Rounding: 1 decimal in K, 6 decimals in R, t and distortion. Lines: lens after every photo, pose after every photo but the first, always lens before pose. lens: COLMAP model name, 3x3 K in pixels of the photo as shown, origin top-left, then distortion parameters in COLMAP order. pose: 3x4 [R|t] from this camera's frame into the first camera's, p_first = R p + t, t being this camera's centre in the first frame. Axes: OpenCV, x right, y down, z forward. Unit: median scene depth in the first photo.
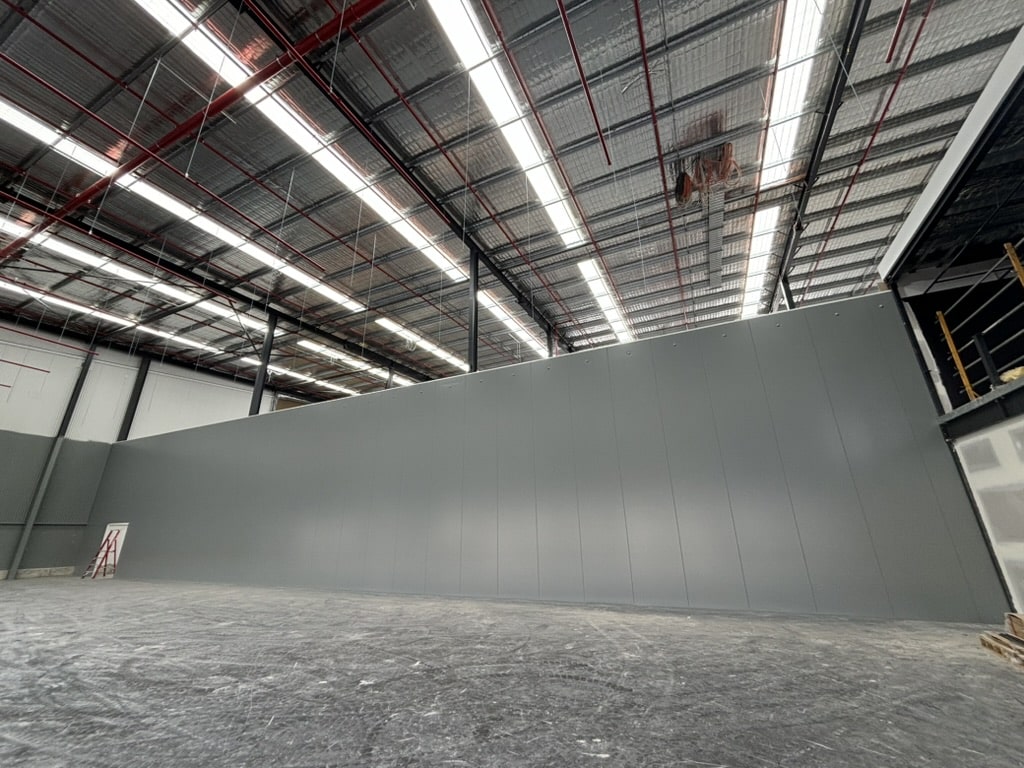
lens RADIAL K [[412.5, 0, 510.6], [0, 412.5, 383.5], [0, 0, 1]] dist [-0.000611, 0.000807]
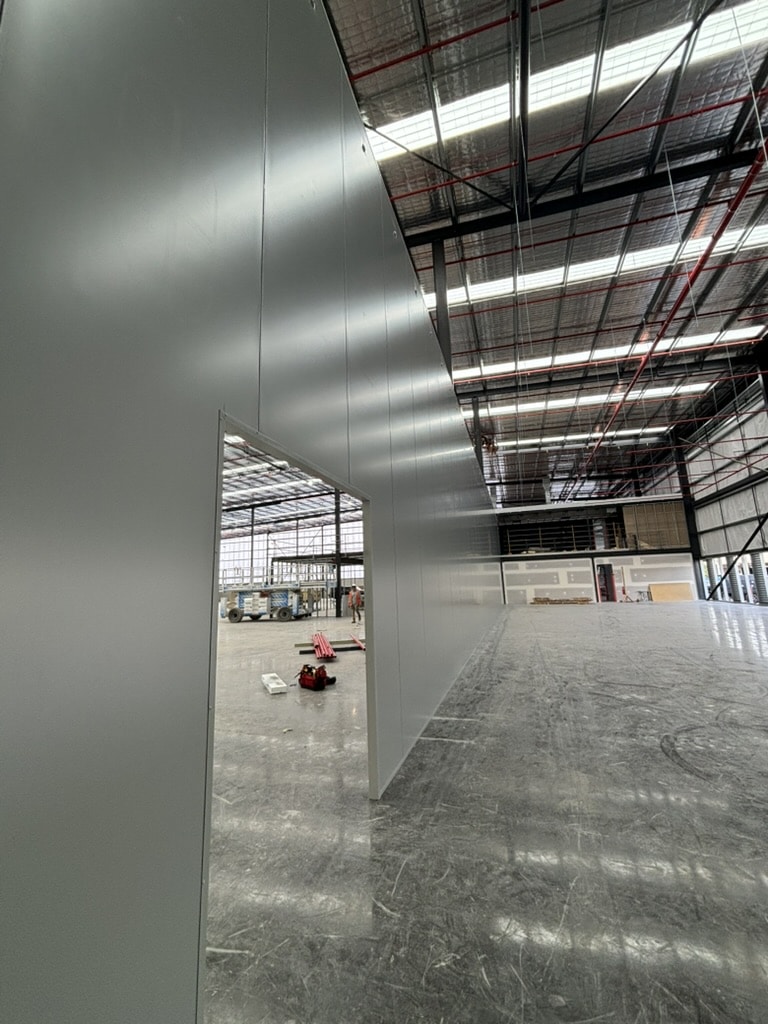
lens RADIAL K [[412.5, 0, 385.5], [0, 412.5, 509.2], [0, 0, 1]] dist [-0.000611, 0.000807]
pose [[-0.133915, 0.198928, 0.970822, -1.356707], [-0.296800, 0.926626, -0.230813, 0.457480], [-0.945503, -0.319049, -0.065047, 1.240867]]
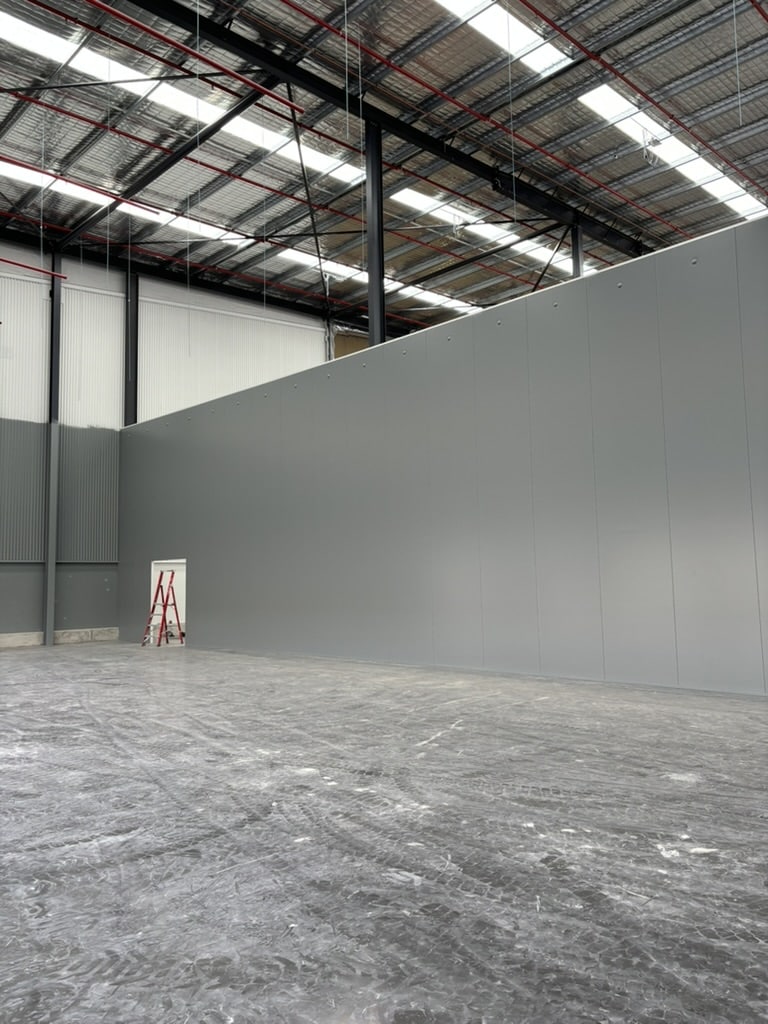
lens RADIAL K [[768.9, 0, 383.0], [0, 768.9, 509.8], [0, 0, 1]] dist [0.055632, -0.048656]
pose [[0.940401, -0.032186, -0.338541, -0.362734], [0.117523, 0.964933, 0.234717, 0.060150], [0.319115, -0.260514, 0.911207, 0.145787]]
